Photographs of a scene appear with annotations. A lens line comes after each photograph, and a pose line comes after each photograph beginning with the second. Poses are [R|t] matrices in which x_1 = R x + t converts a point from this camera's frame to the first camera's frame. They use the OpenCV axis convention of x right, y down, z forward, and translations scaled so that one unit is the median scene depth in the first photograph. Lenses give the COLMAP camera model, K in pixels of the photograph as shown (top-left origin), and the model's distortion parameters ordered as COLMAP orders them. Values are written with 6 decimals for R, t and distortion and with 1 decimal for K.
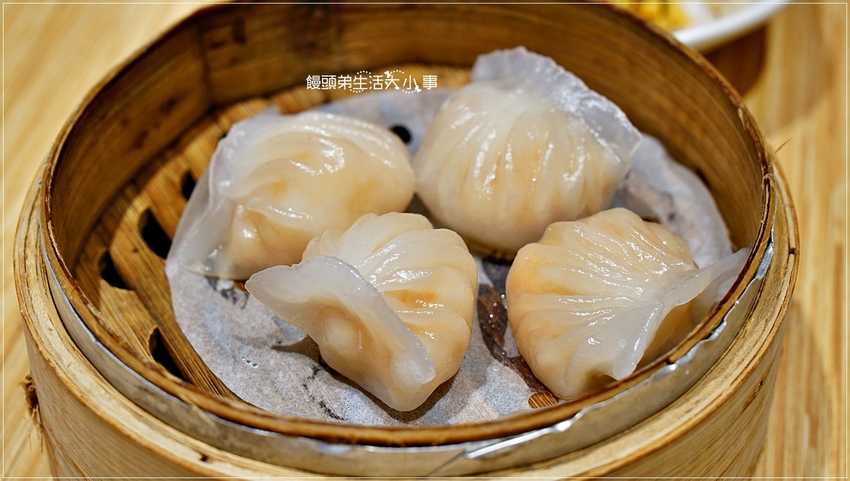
lens RADIAL K [[1692.3, 0, 425.0], [0, 1692.3, 240.5], [0, 0, 1]] dist [0.170664, 0.043327]
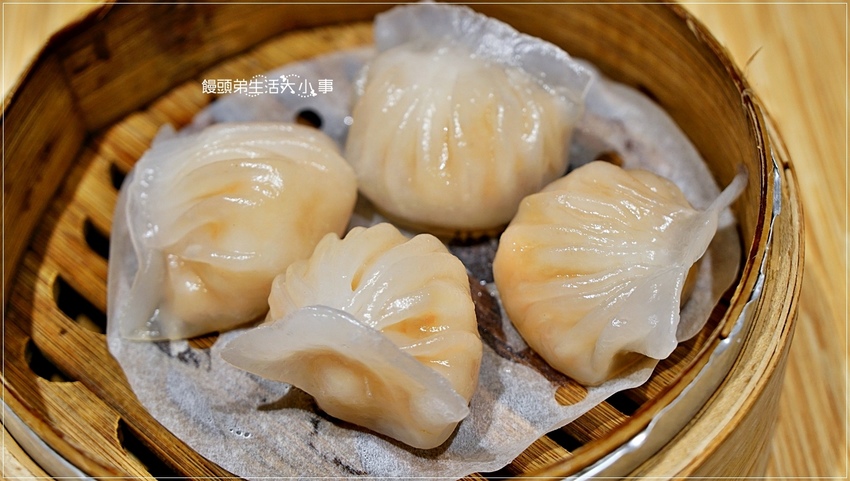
lens RADIAL K [[1692.3, 0, 425.0], [0, 1692.3, 240.5], [0, 0, 1]] dist [0.170664, 0.043327]
pose [[0.960216, -0.244059, 0.135723, -0.103167], [0.227492, 0.965501, 0.126710, -0.111850], [-0.161965, -0.090793, 0.982611, 0.119598]]
